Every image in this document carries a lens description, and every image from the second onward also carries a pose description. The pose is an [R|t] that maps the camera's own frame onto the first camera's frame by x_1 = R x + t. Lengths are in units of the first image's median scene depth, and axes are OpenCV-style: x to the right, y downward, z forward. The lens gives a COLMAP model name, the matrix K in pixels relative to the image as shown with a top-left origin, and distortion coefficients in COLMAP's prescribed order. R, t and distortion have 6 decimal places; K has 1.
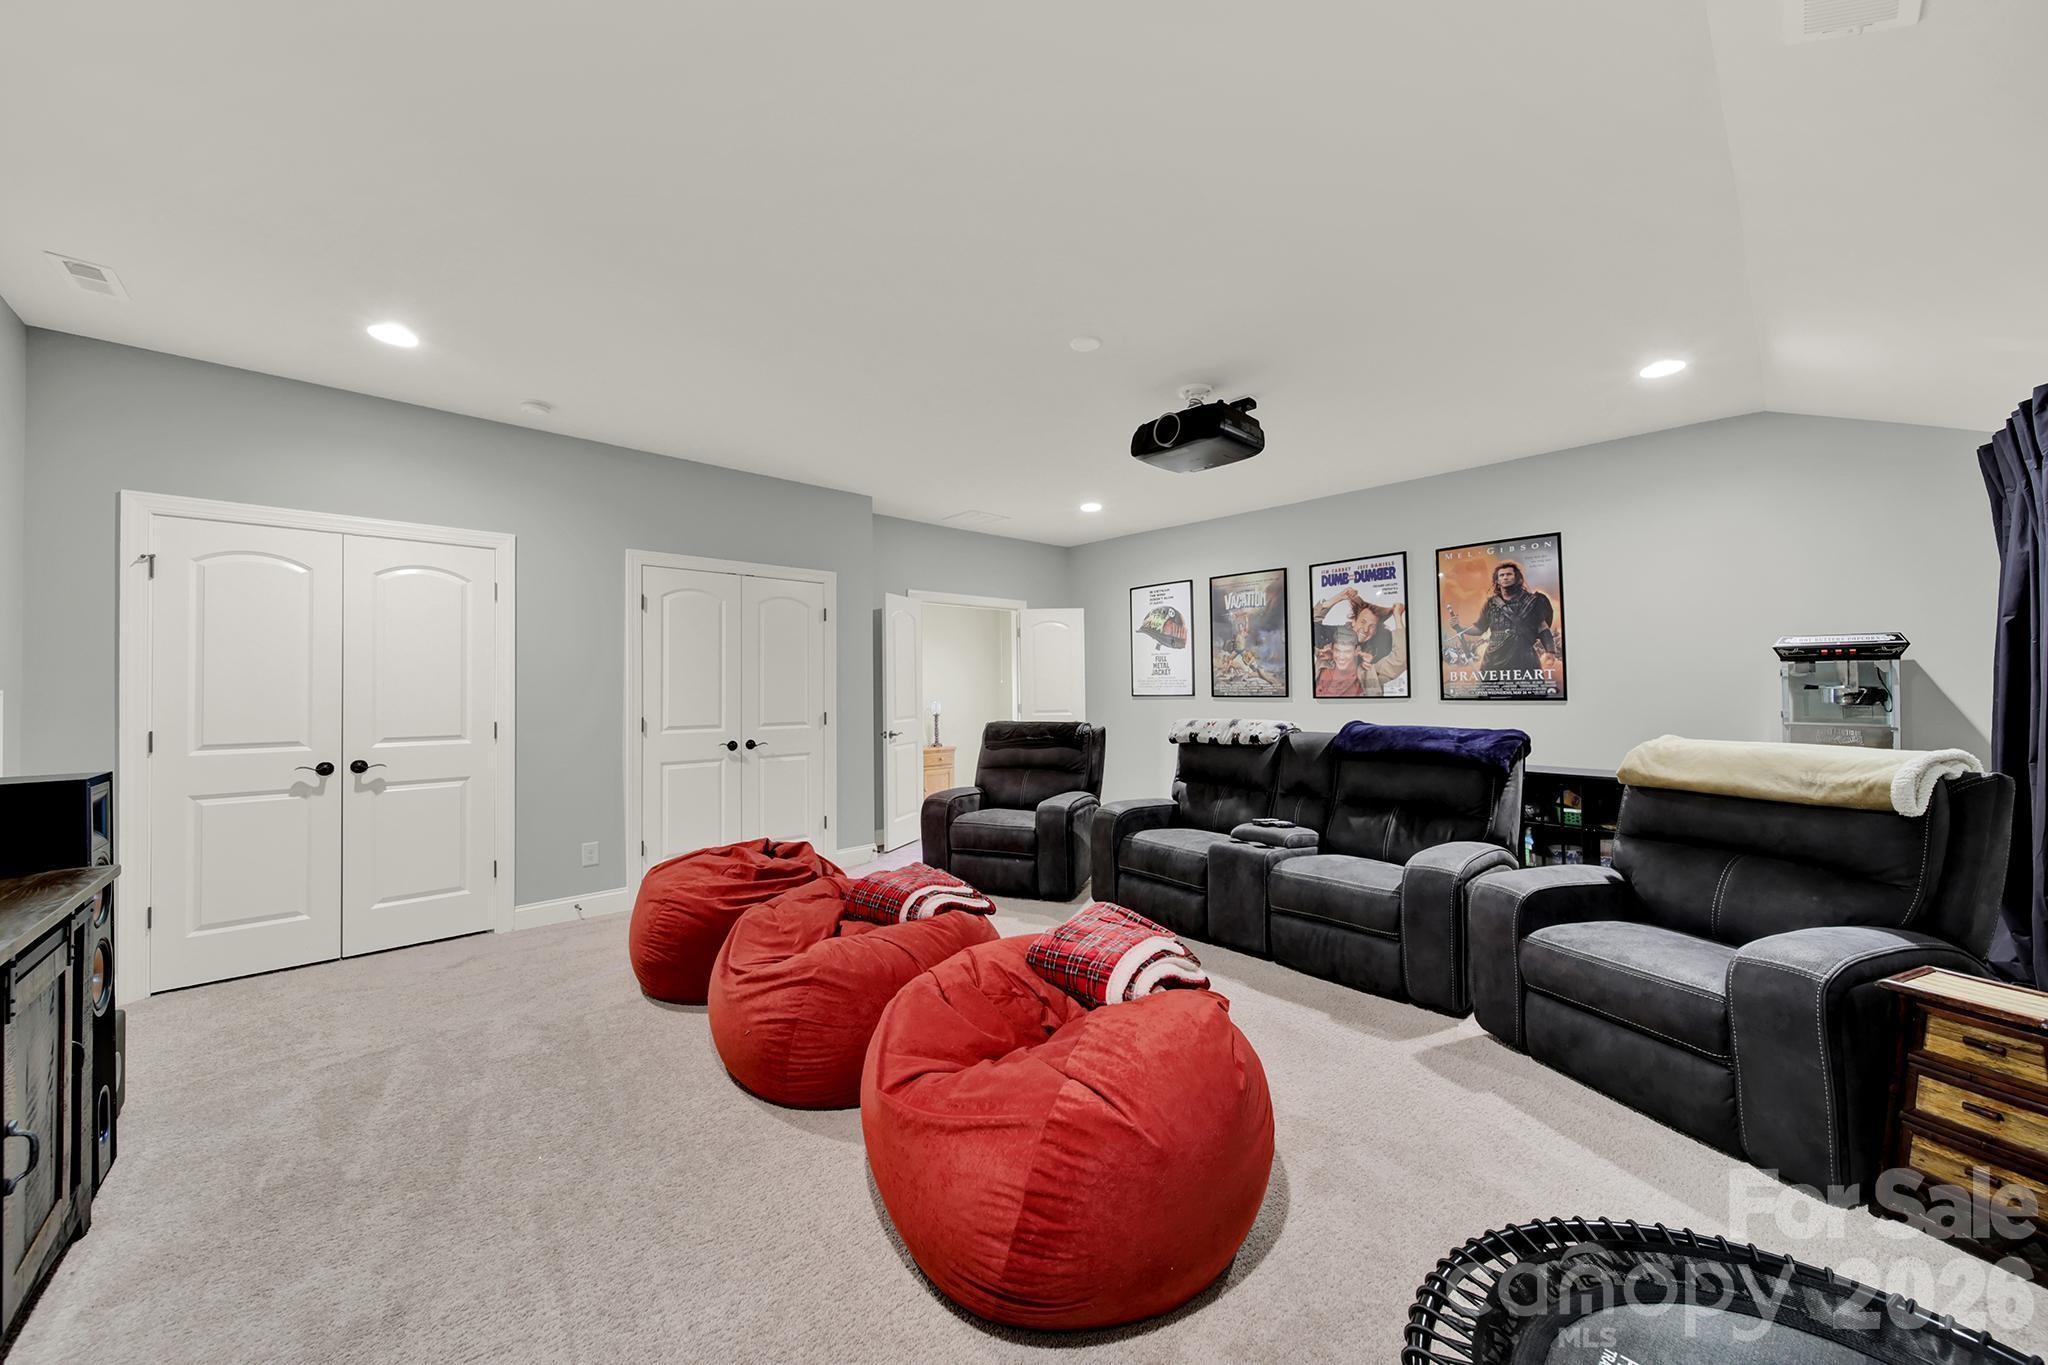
lens RADIAL K [[722.2, 0, 1011.7], [0, 722.2, 683.3], [0, 0, 1]] dist [0.001318, -0.000573]
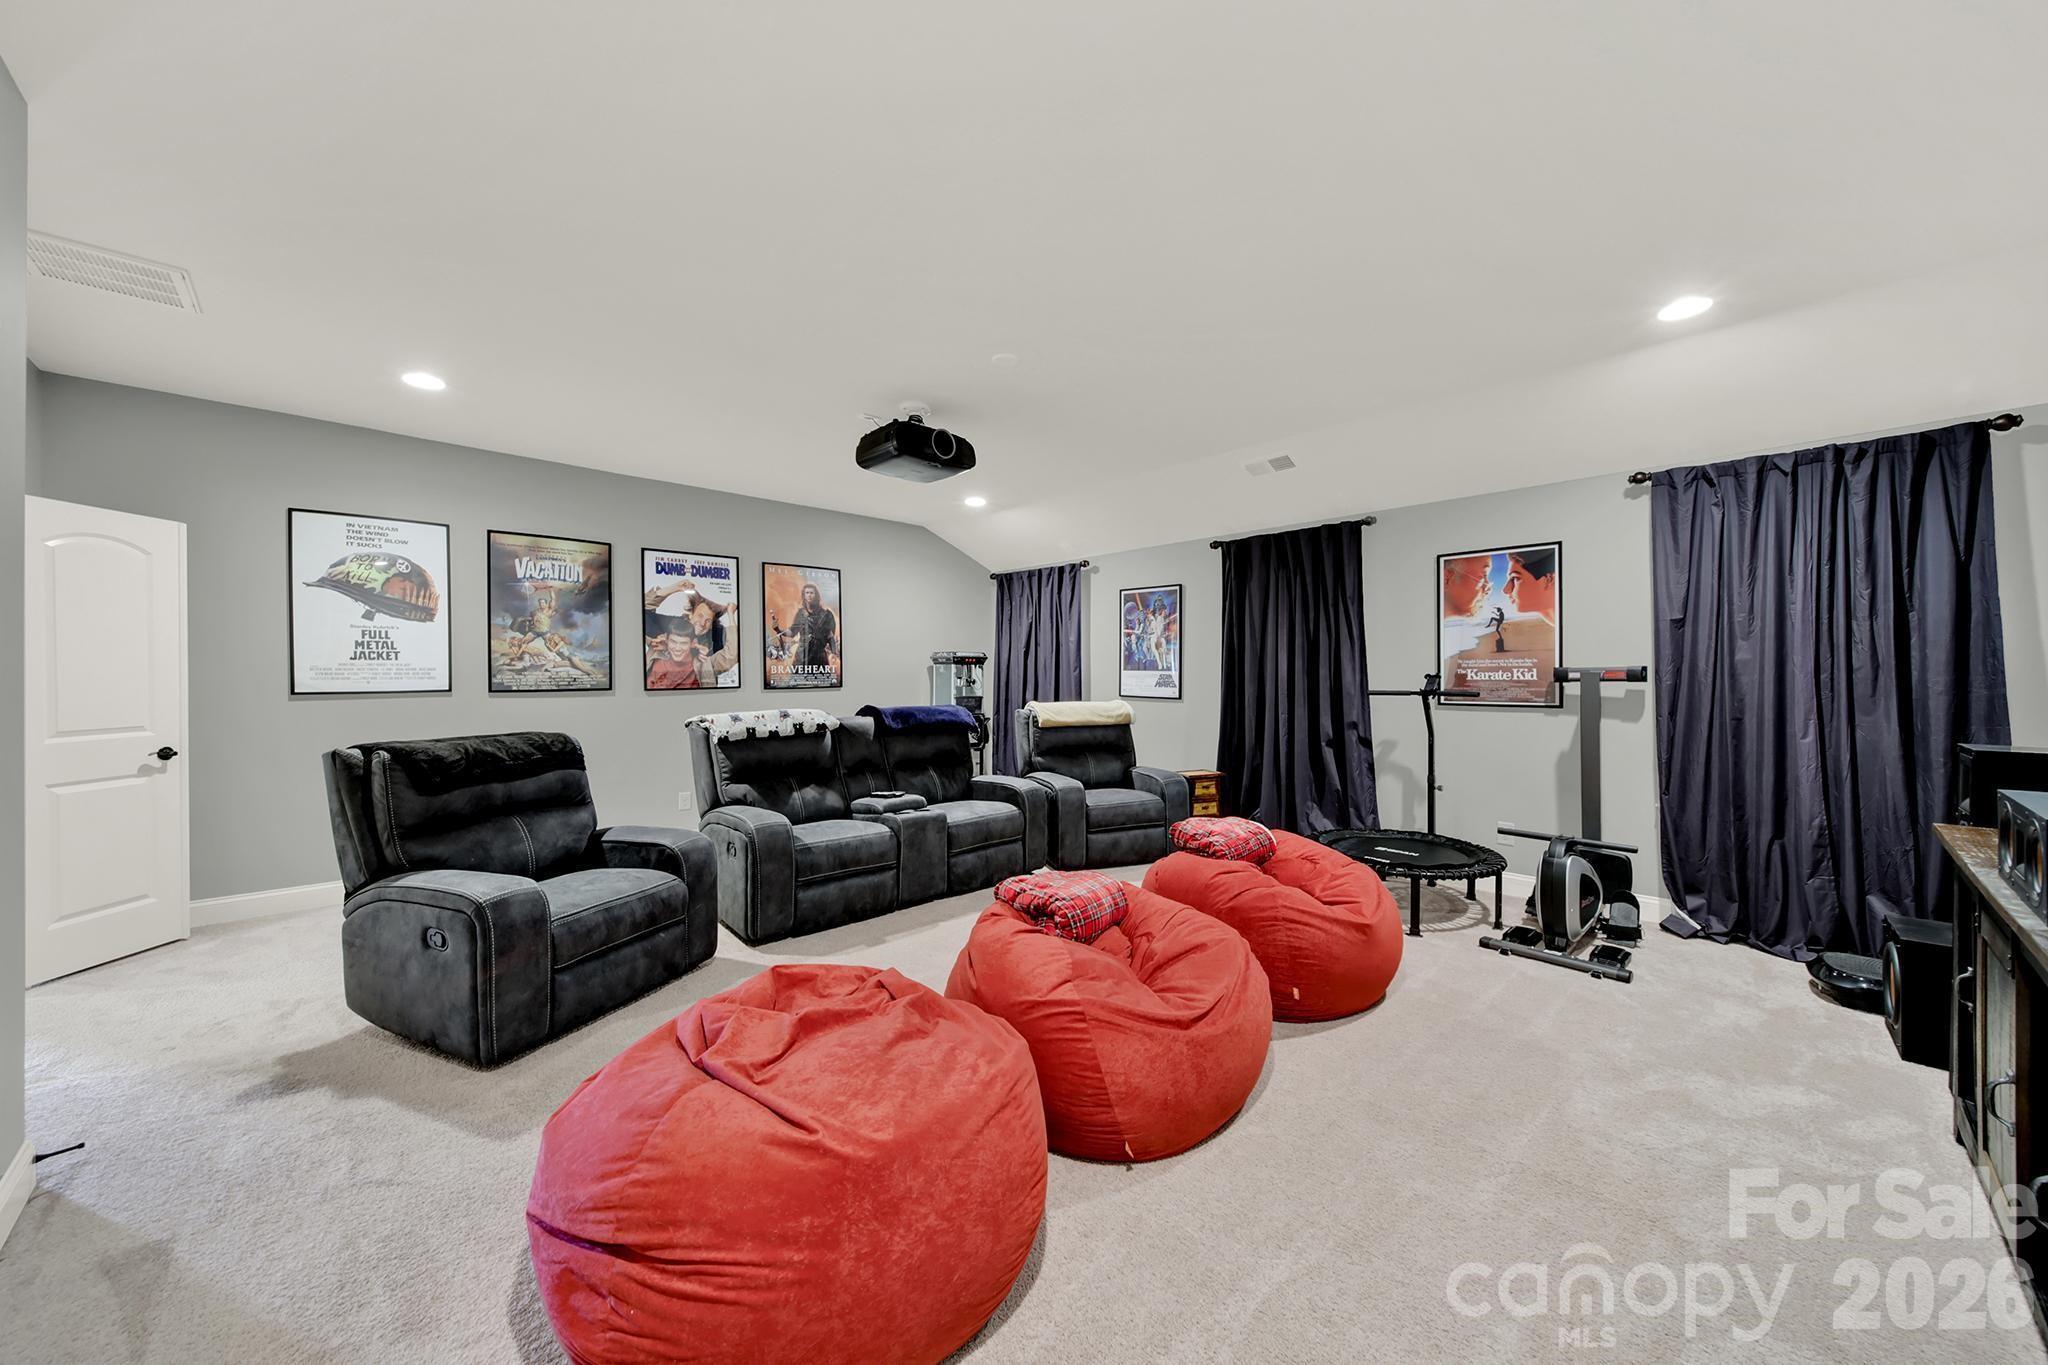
lens RADIAL K [[722.2, 0, 1017.7], [0, 722.2, 671.4], [0, 0, 1]] dist [0.001318, -0.000573]
pose [[-0.023058, 0.012040, 0.999662, -0.553260], [-0.001328, 0.999926, -0.012074, 0.006800], [-0.999733, -0.001606, -0.023041, 0.563795]]
